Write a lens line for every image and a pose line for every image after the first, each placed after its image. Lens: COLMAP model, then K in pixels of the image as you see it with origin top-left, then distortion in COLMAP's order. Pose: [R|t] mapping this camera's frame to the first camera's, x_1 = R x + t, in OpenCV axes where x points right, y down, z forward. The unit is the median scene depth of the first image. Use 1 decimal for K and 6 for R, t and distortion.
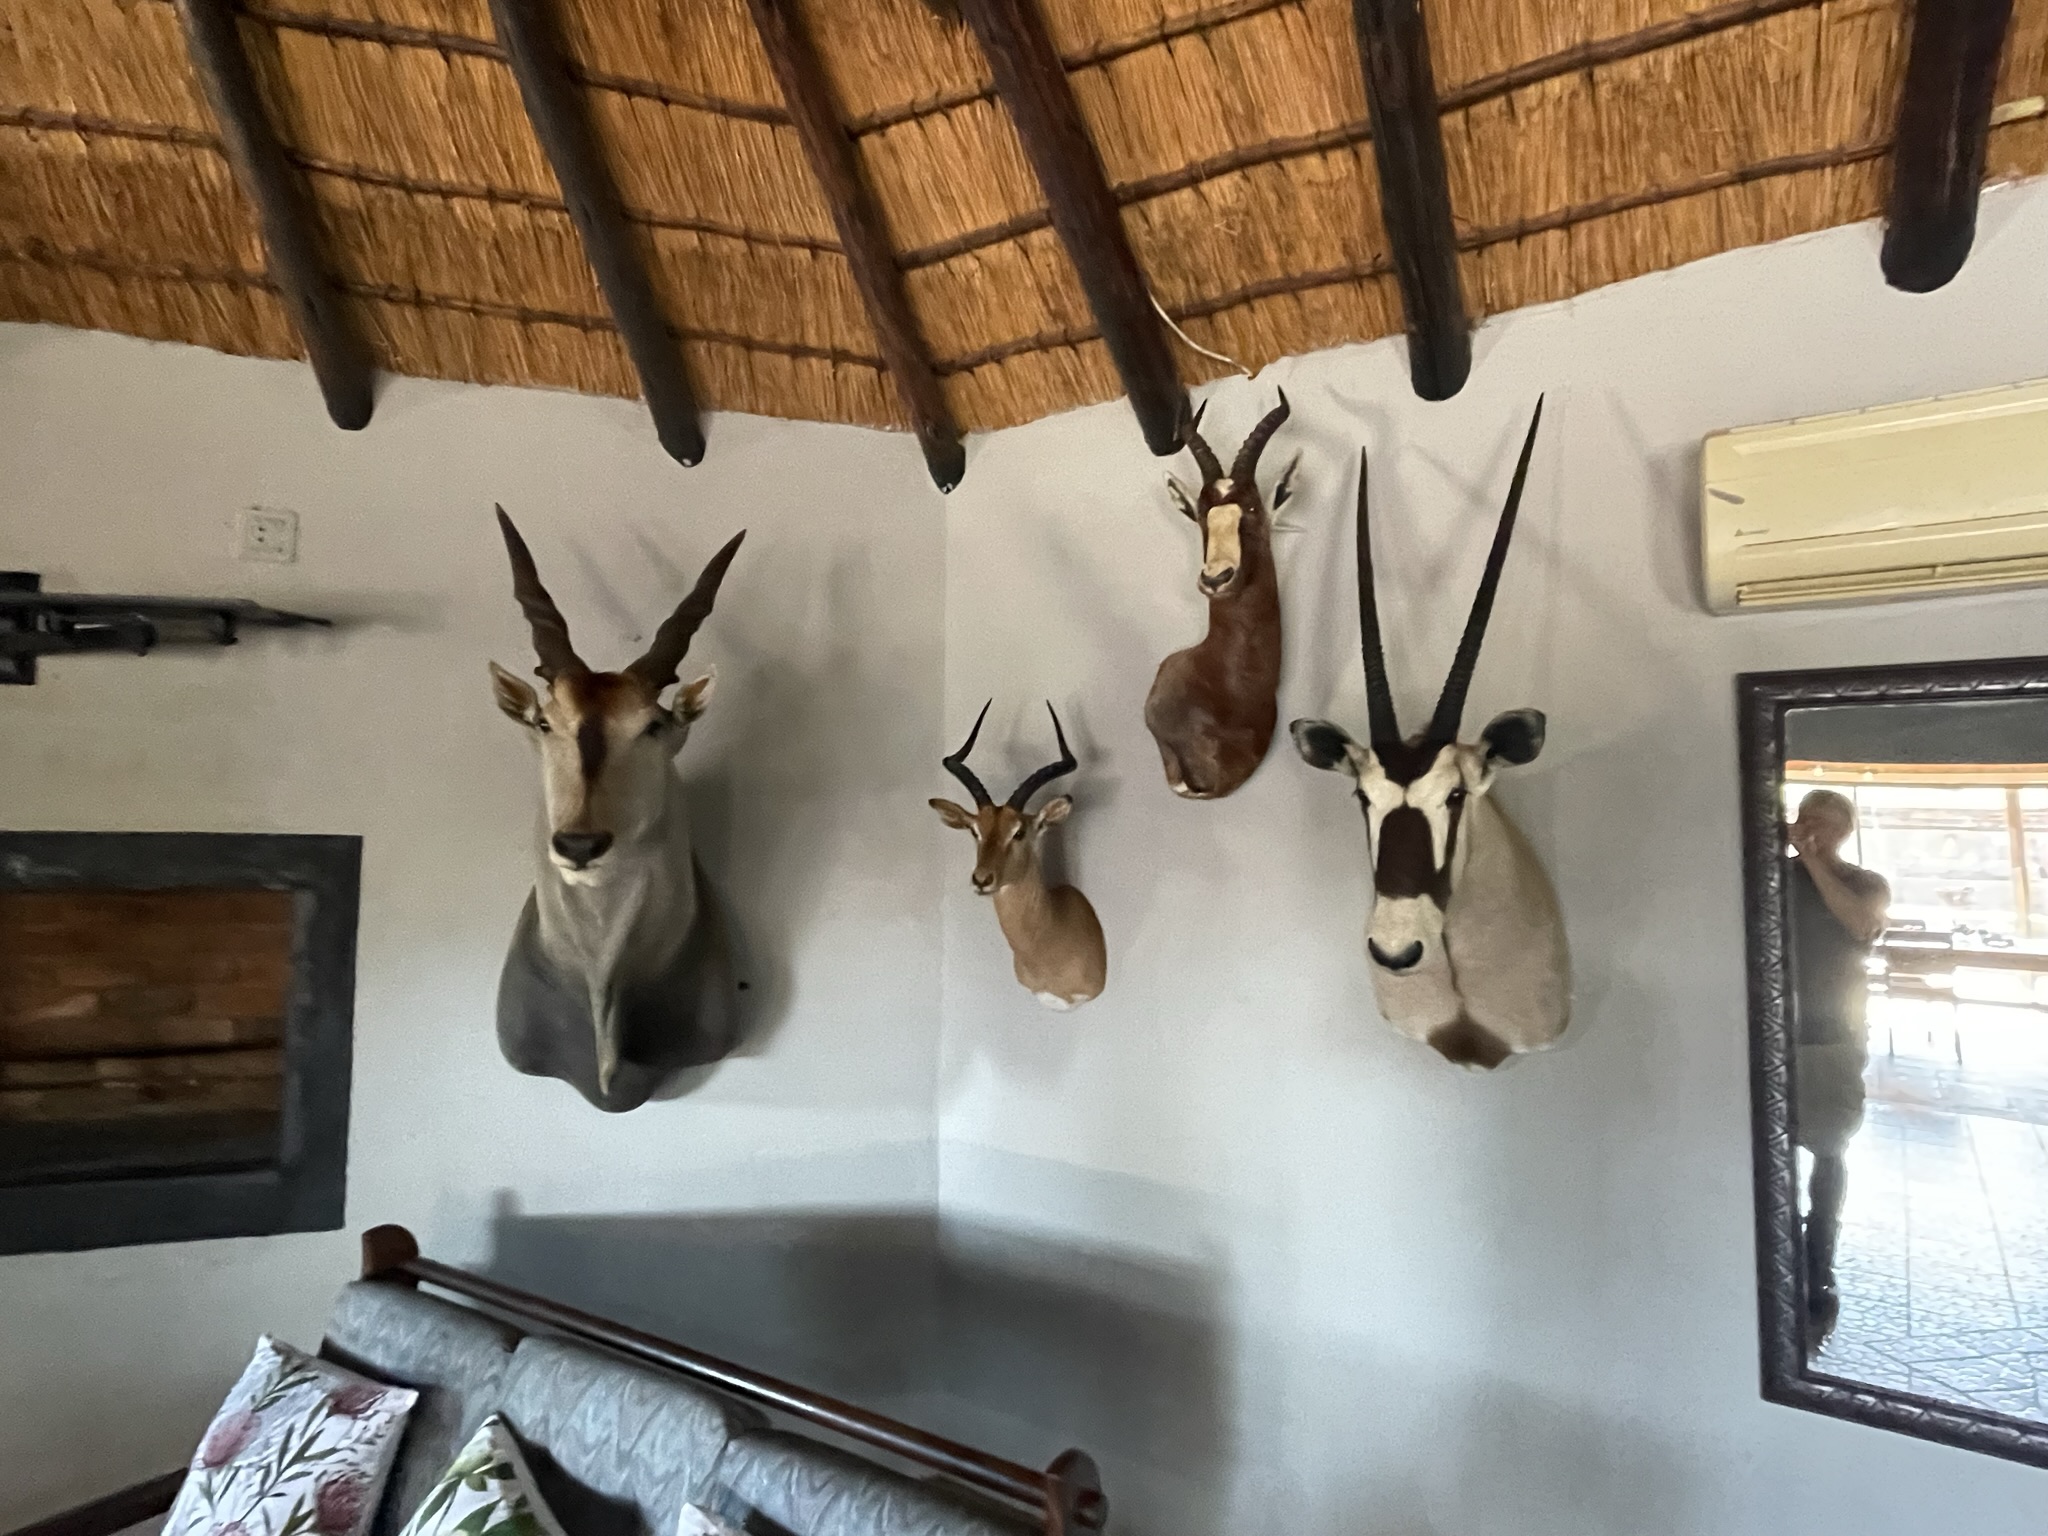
lens RADIAL K [[1091.2, 0, 1024.0], [0, 1091.2, 768.0], [0, 0, 1]] dist [-0.003045, 0.000057]
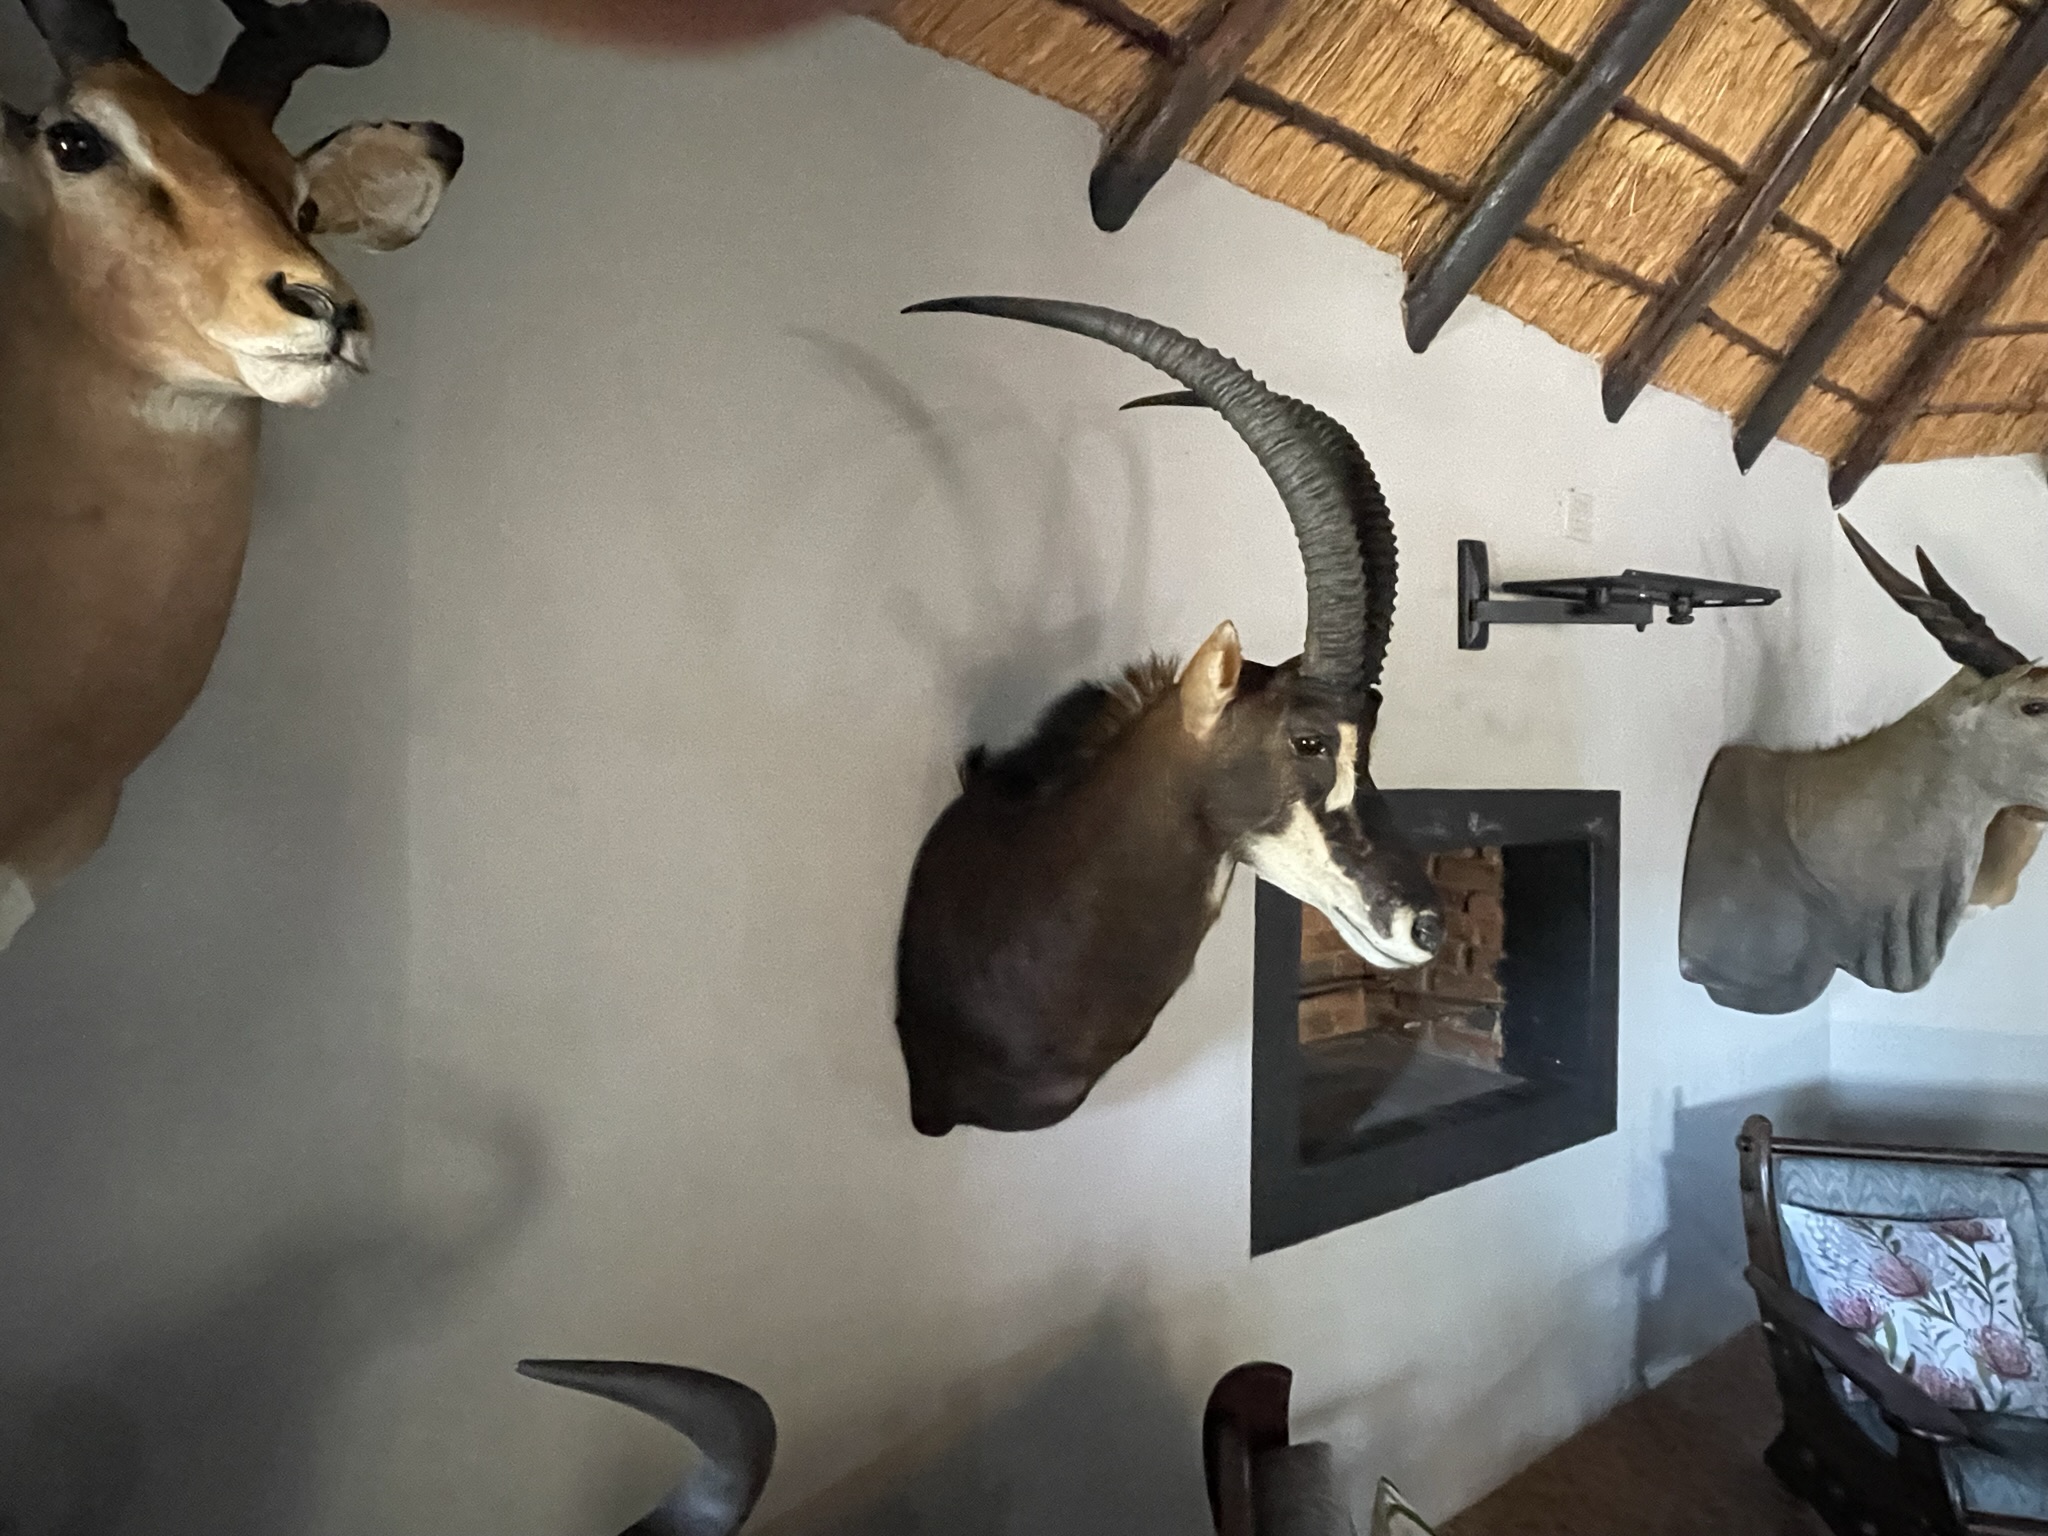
lens RADIAL K [[1091.2, 0, 1024.0], [0, 1091.2, 768.0], [0, 0, 1]] dist [-0.003045, 0.000057]
pose [[0.945499, 0.002957, 0.325613, -1.660286], [-0.022984, 0.998071, 0.057676, -0.013528], [-0.324814, -0.062016, 0.943742, 0.142752]]
